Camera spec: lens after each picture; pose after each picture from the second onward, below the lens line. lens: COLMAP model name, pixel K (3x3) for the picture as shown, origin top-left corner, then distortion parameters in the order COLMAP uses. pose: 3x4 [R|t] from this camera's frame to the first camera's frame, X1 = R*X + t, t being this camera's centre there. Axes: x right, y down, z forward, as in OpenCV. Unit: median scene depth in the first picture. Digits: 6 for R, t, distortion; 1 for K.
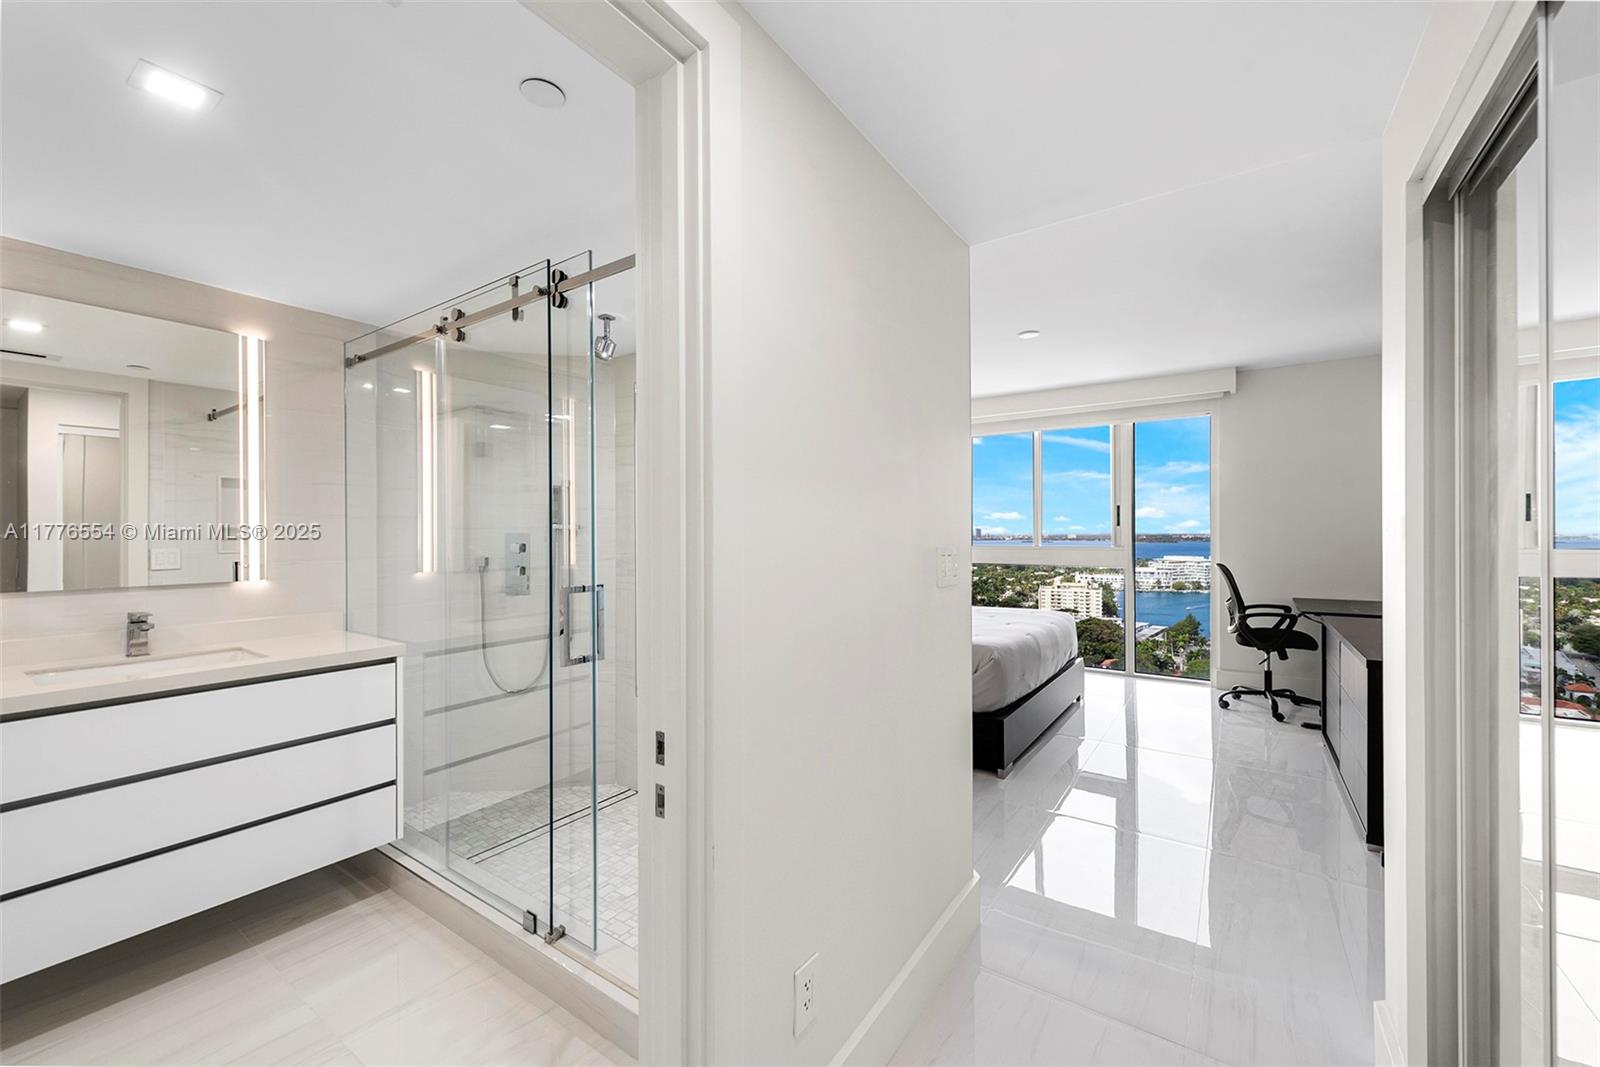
lens RADIAL K [[632.6, 0, 807.5], [0, 632.6, 535.5], [0, 0, 1]] dist [-0.004853, 0.001717]
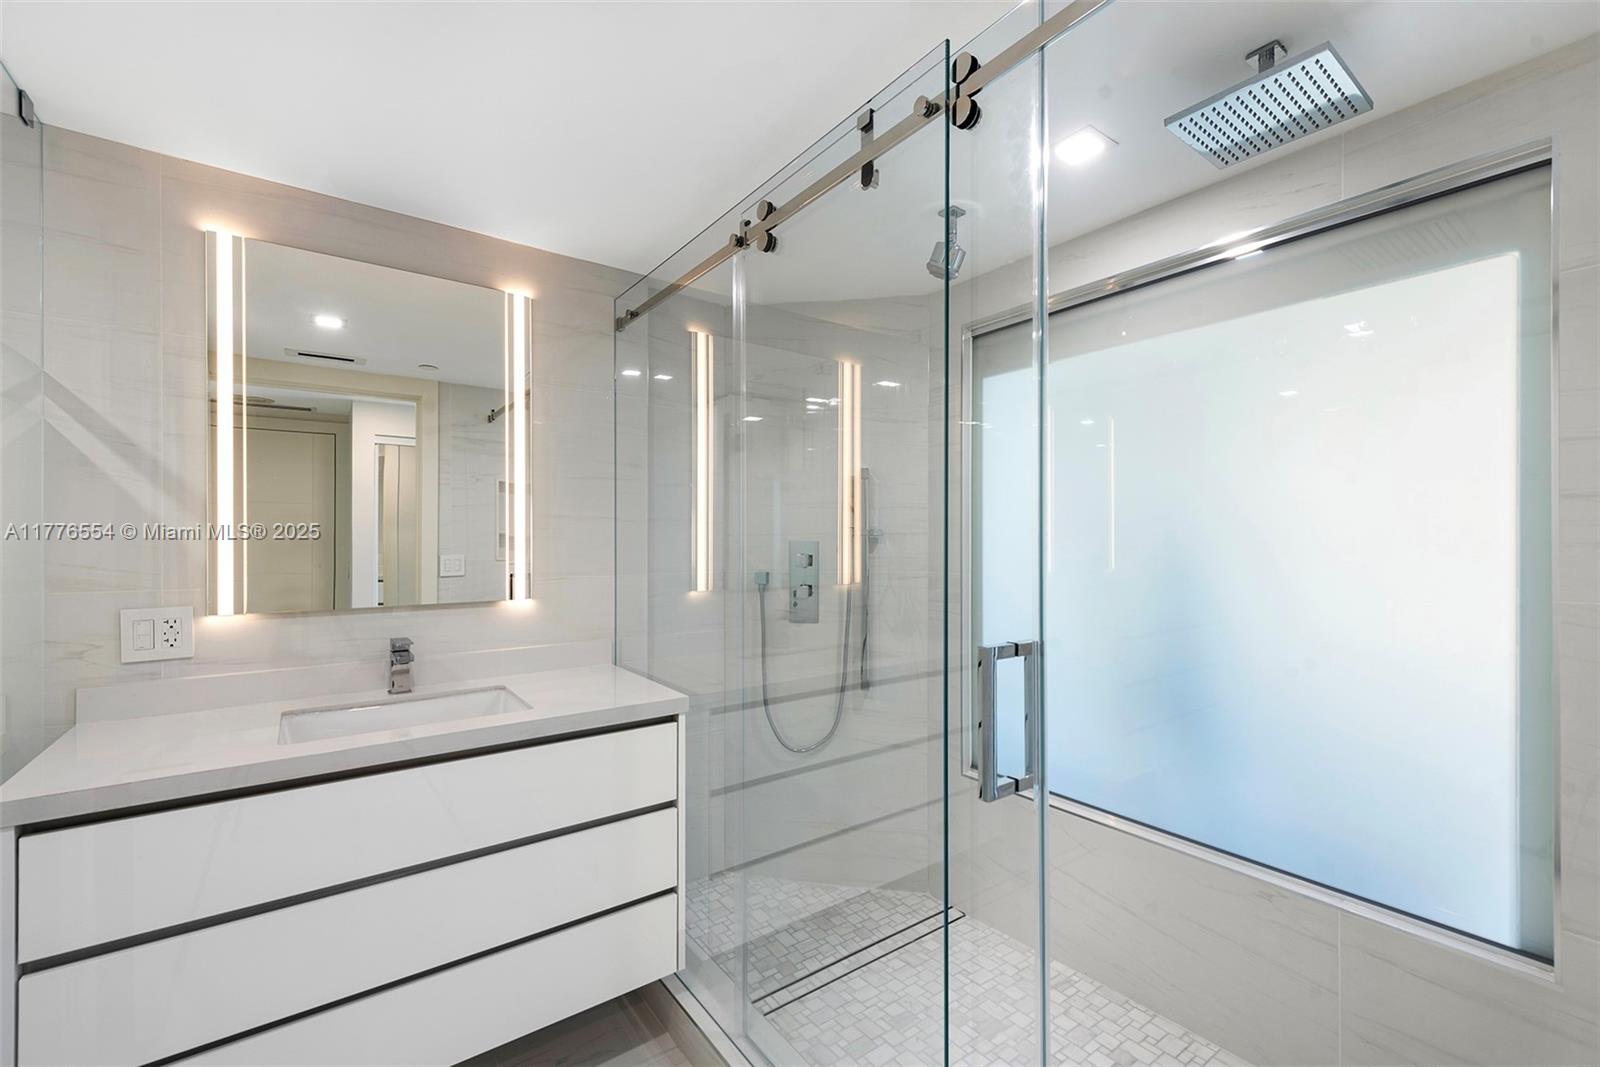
lens RADIAL K [[665.5, 0, 796.6], [0, 665.5, 542.7], [0, 0, 1]] dist [0.001944, 0.000548]
pose [[0.941488, 0.004928, -0.337010, -0.265498], [-0.004578, 0.999988, 0.001834, -0.003952], [0.337015, -0.000184, 0.941499, 0.327948]]
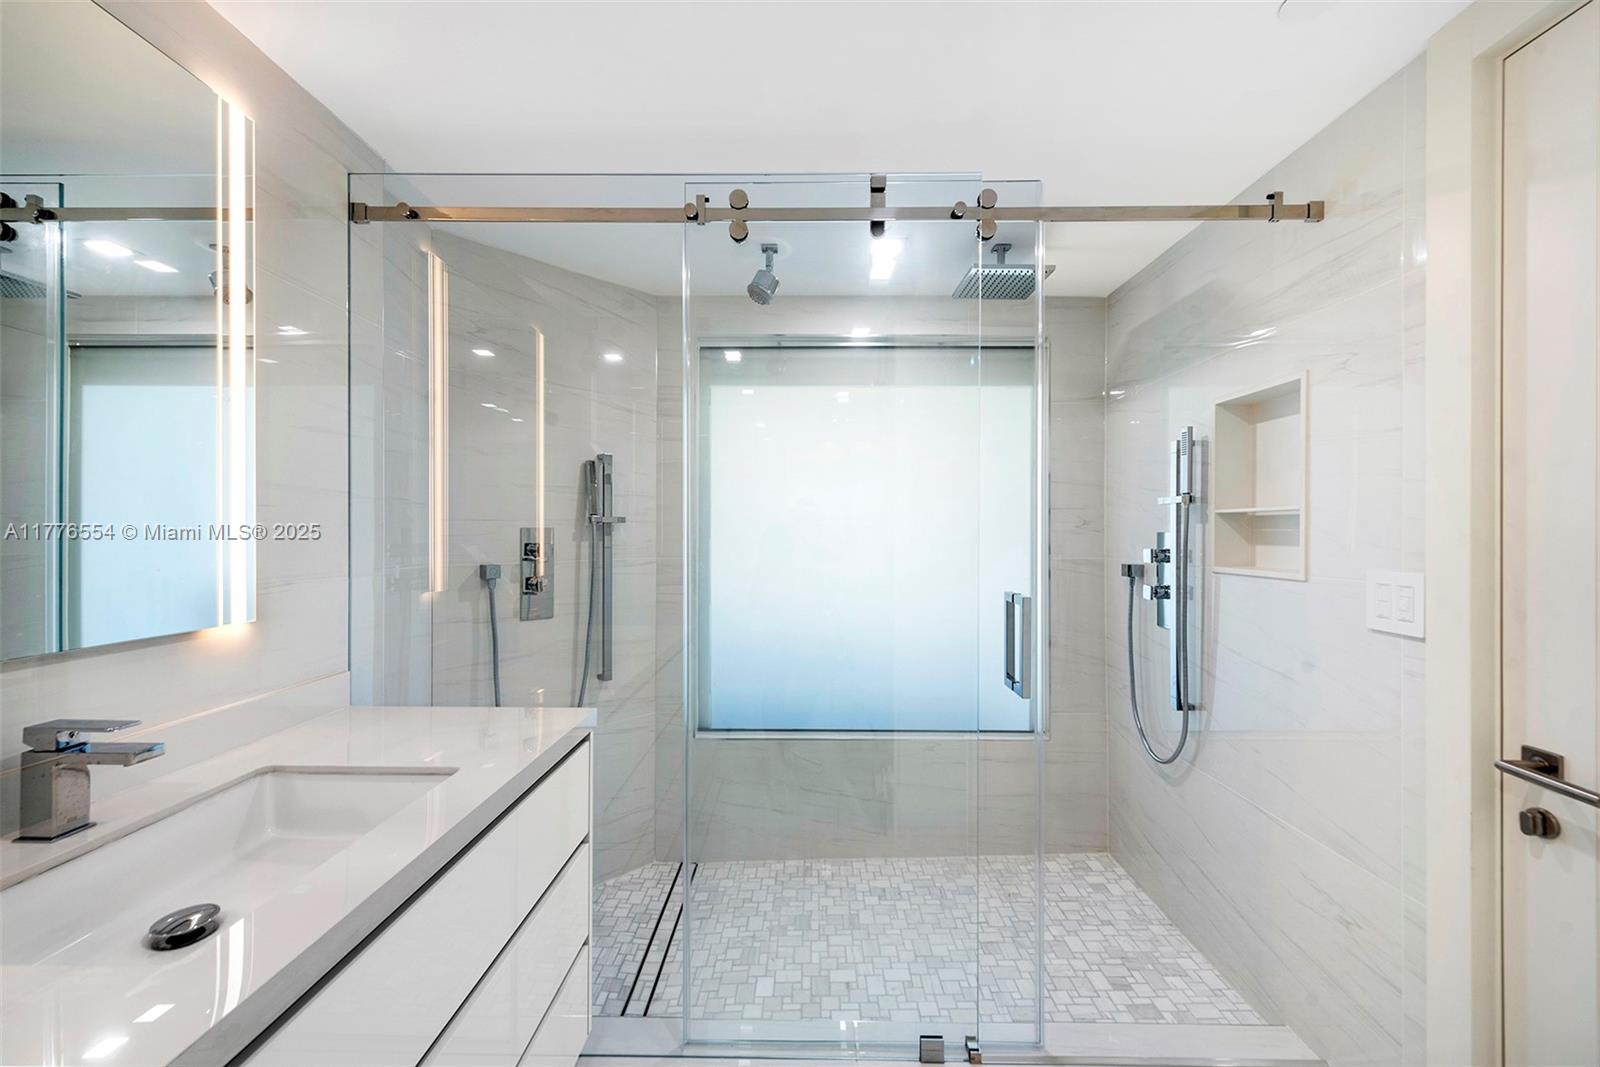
lens RADIAL K [[632.6, 0, 811.3], [0, 632.6, 532.7], [0, 0, 1]] dist [-0.004853, 0.001717]
pose [[0.833843, 0.009423, 0.551921, -0.785593], [-0.012637, 0.999918, 0.002020, -0.003638], [-0.551857, -0.008659, 0.833894, 0.369184]]
